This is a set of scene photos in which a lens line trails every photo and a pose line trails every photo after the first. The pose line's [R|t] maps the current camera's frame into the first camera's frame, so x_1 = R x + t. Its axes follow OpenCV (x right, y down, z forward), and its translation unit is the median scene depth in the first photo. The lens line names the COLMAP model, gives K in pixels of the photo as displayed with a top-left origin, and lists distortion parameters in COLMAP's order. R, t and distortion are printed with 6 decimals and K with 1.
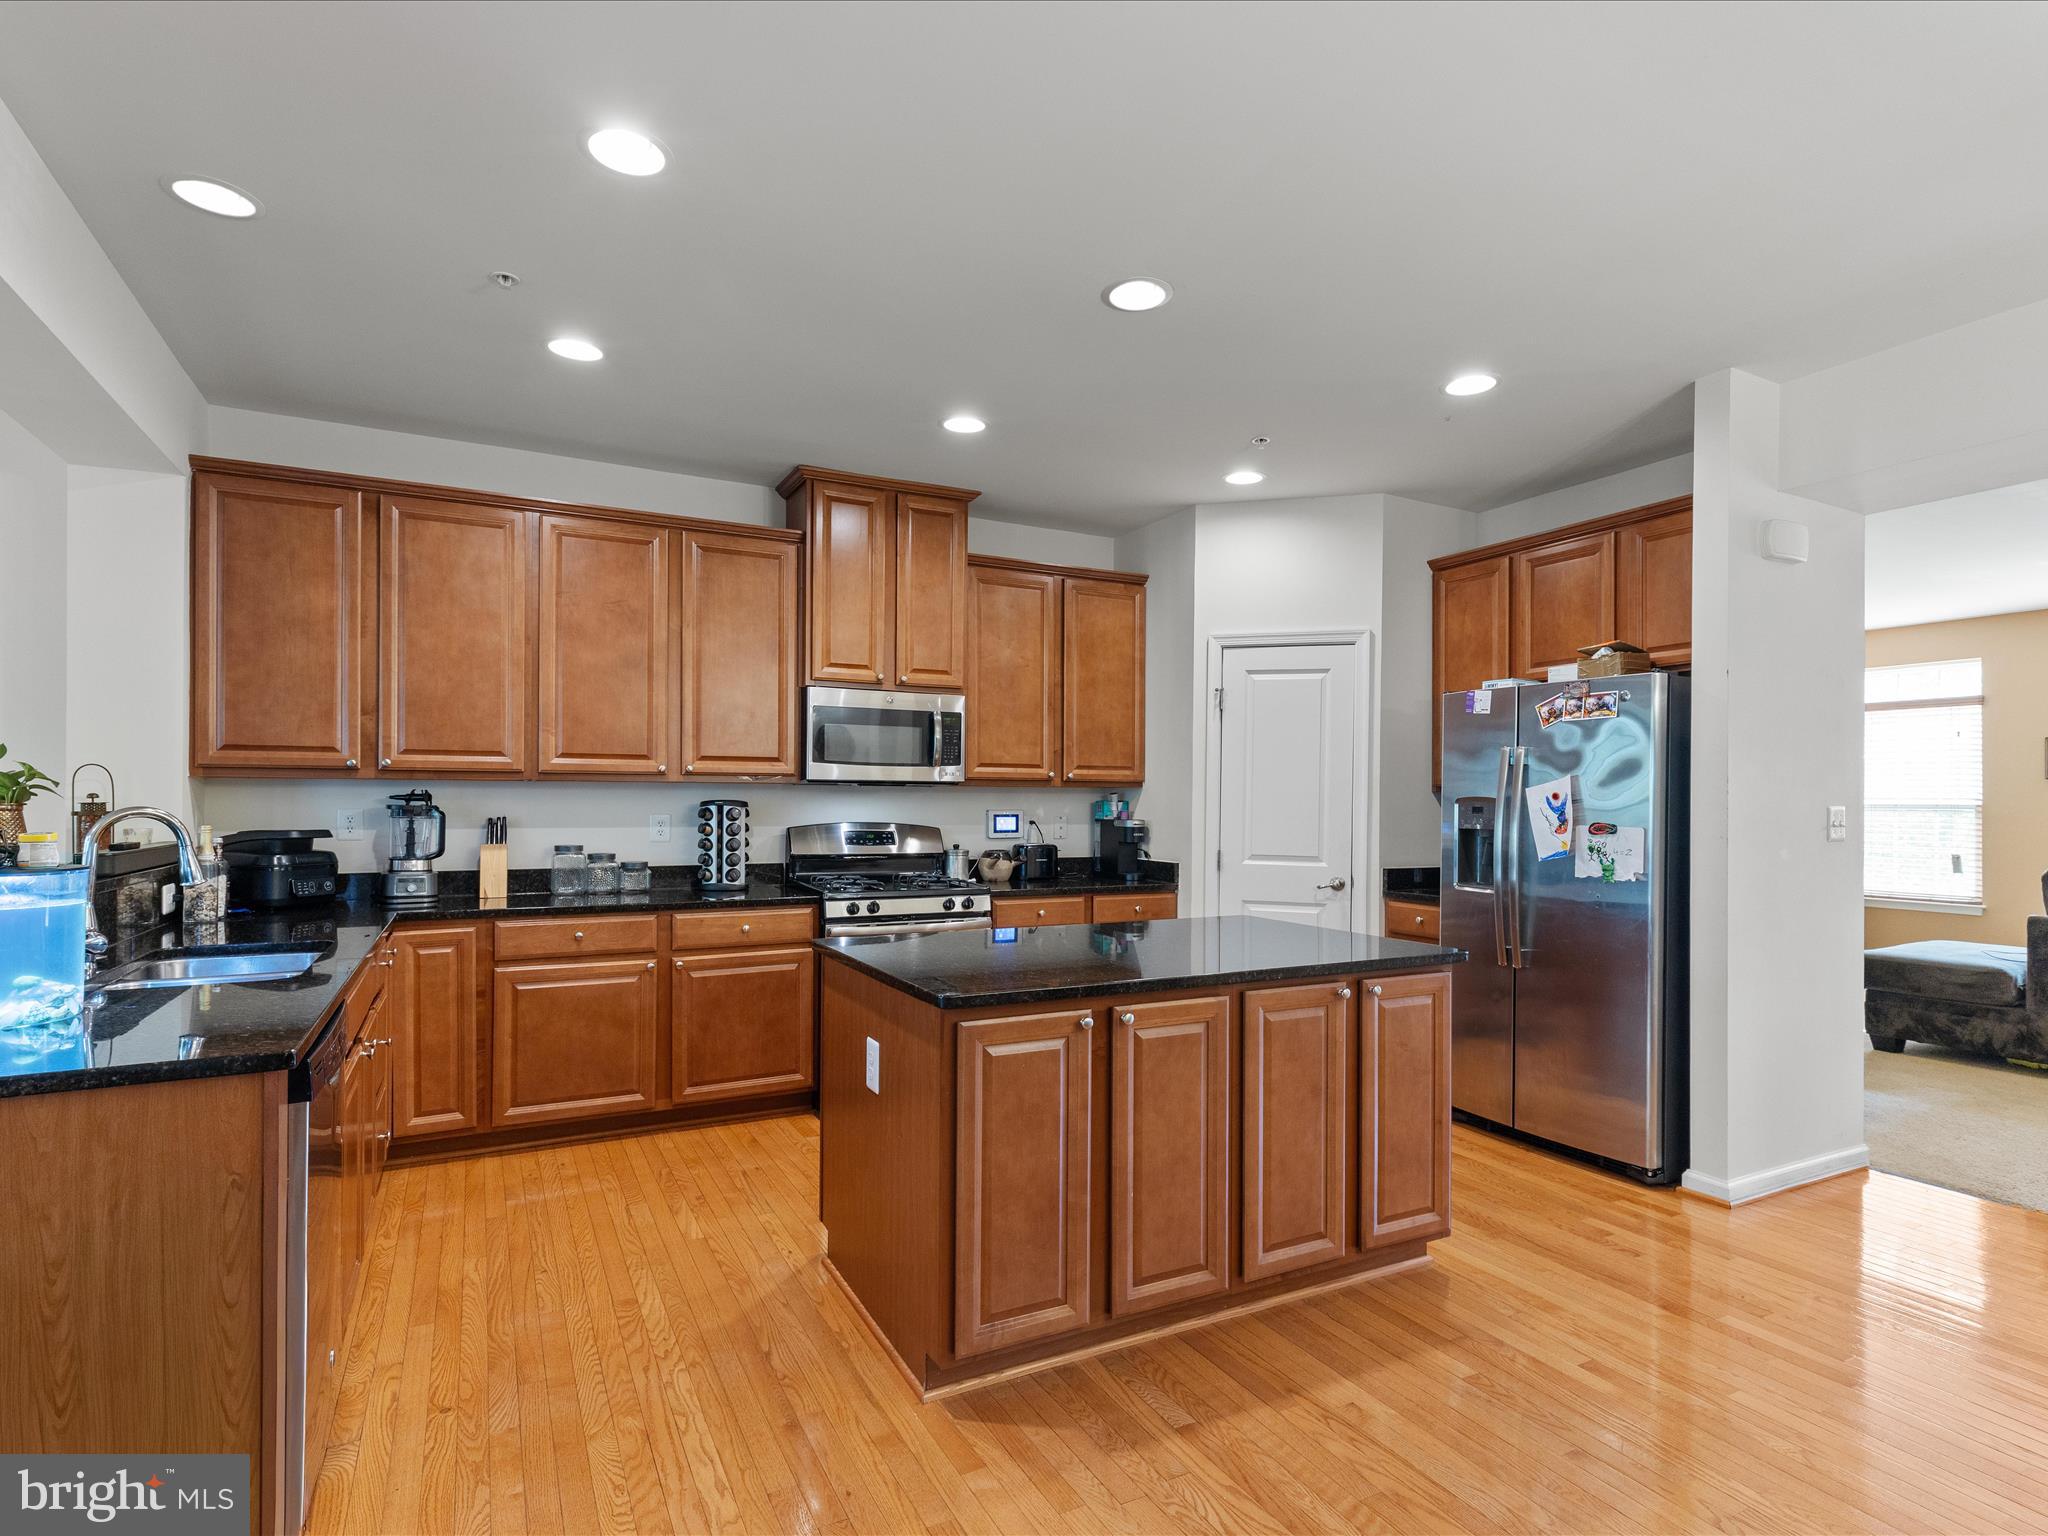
lens RADIAL K [[1060.4, 0, 1022.8], [0, 1060.4, 785.8], [0, 0, 1]] dist [0.007938, -0.002452]
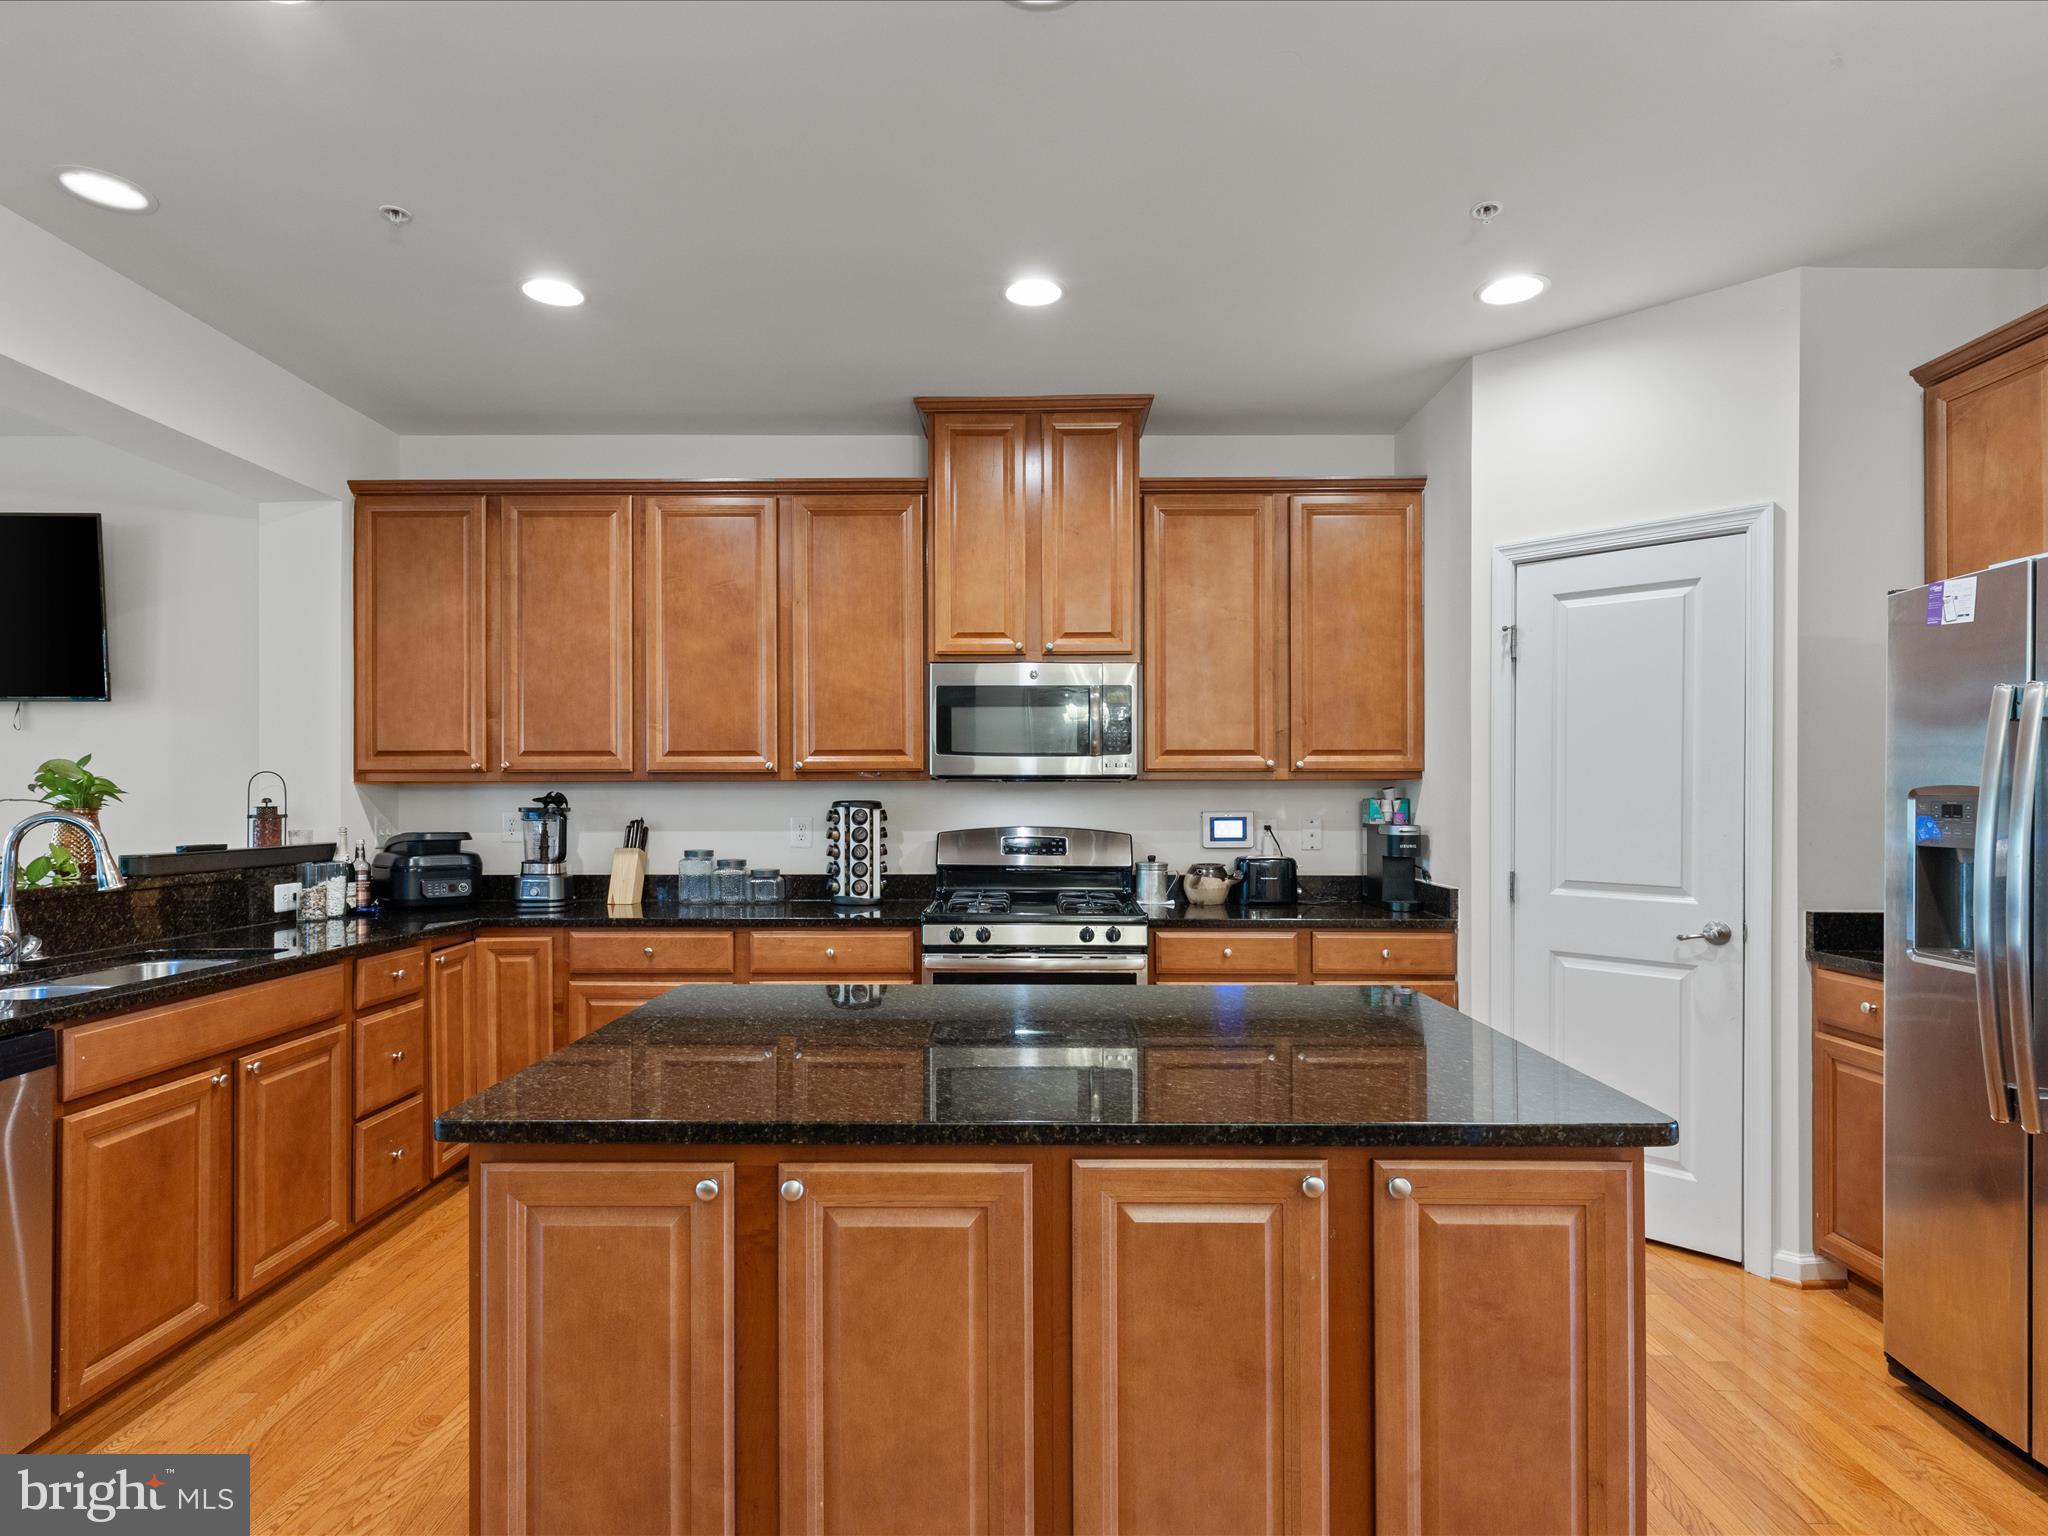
lens RADIAL K [[1060.4, 0, 1022.8], [0, 1060.4, 785.8], [0, 0, 1]] dist [0.007938, -0.002452]
pose [[0.881597, -0.012920, -0.471826, 0.252105], [0.012925, 0.999911, -0.003230, 0.005943], [0.471826, -0.003250, 0.881686, 0.302616]]
